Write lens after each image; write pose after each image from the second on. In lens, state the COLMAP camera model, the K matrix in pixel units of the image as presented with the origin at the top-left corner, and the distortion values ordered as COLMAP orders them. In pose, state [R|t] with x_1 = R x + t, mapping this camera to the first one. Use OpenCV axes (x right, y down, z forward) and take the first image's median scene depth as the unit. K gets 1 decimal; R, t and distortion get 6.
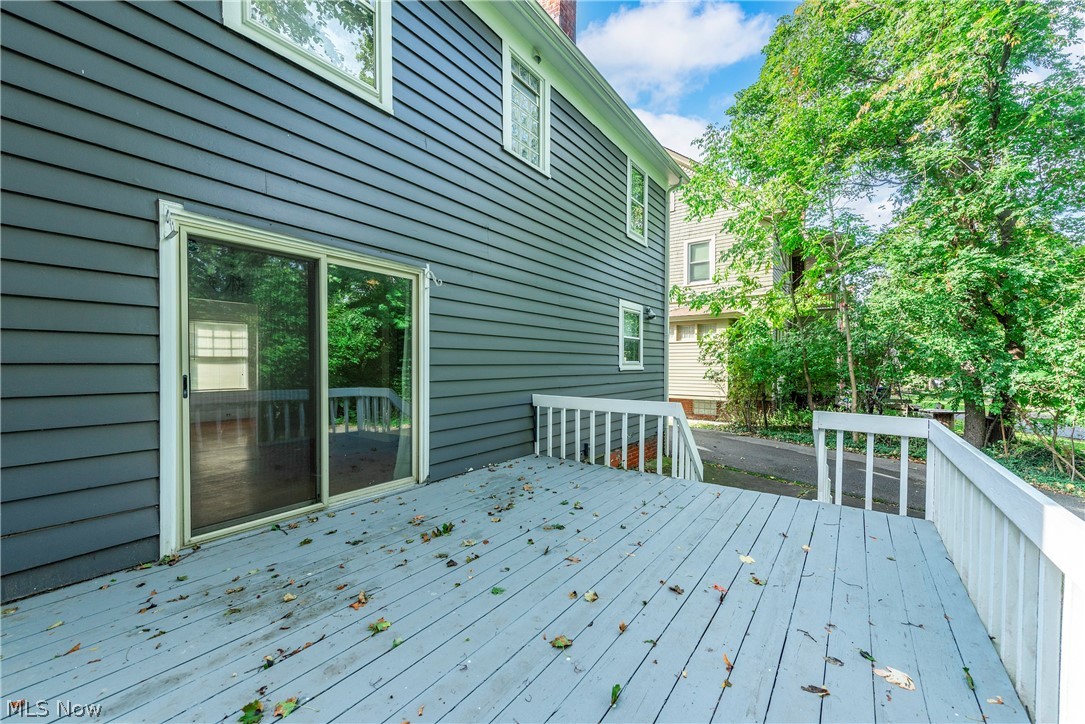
lens RADIAL K [[428.4, 0, 541.3], [0, 428.4, 365.1], [0, 0, 1]] dist [0.012798, -0.000129]
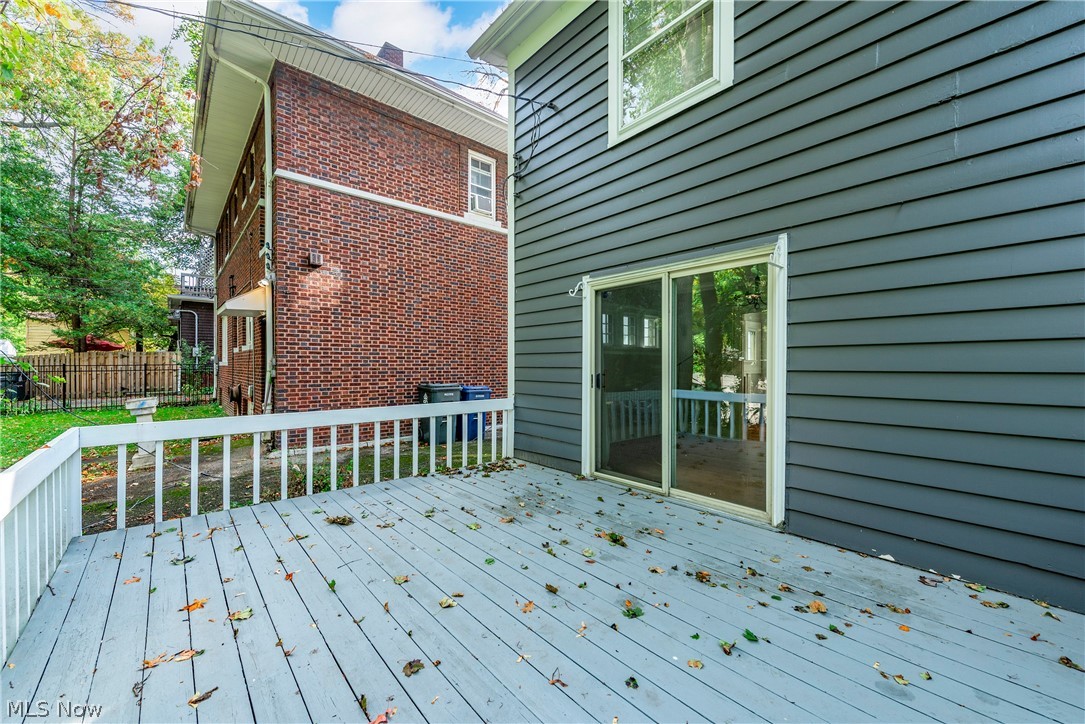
lens RADIAL K [[428.4, 0, 541.3], [0, 428.4, 365.1], [0, 0, 1]] dist [0.012798, -0.000129]
pose [[-0.224418, 0.000843, -0.974493, 0.714761], [-0.007113, 0.999972, 0.002503, -0.012386], [0.974467, 0.007493, -0.224405, 0.985687]]
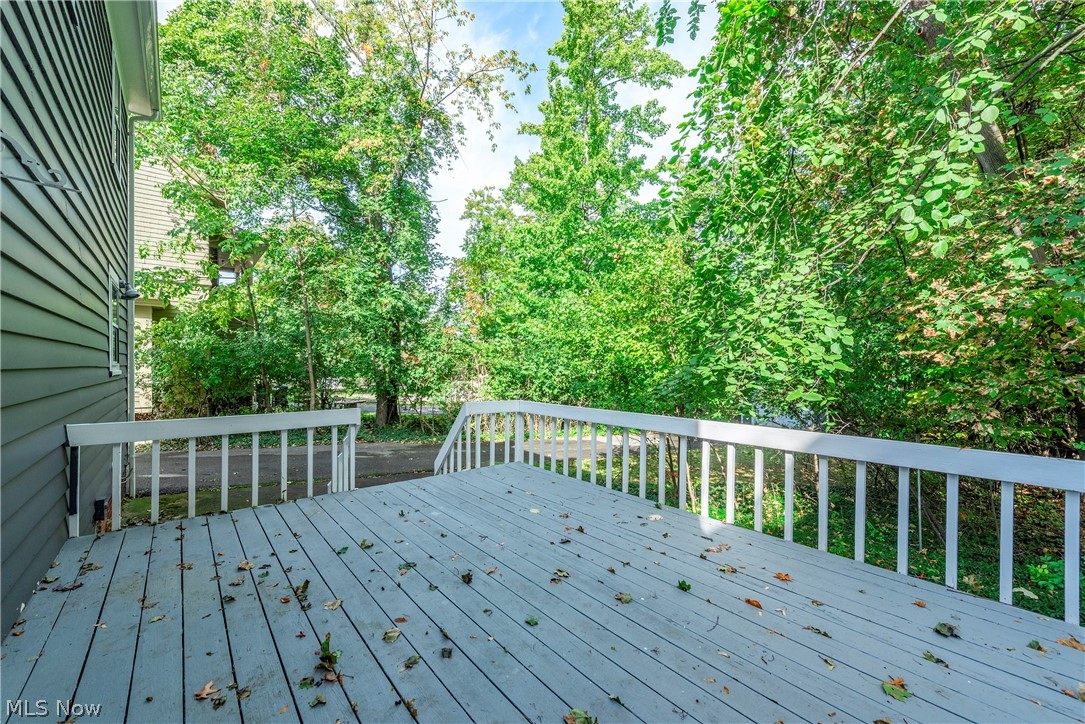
lens RADIAL K [[428.4, 0, 541.3], [0, 428.4, 365.1], [0, 0, 1]] dist [0.012798, -0.000129]
pose [[0.240332, 0.000086, 0.970691, -0.684428], [0.001117, 0.999999, -0.000365, -0.008265], [-0.970690, 0.001172, 0.240332, 0.538059]]
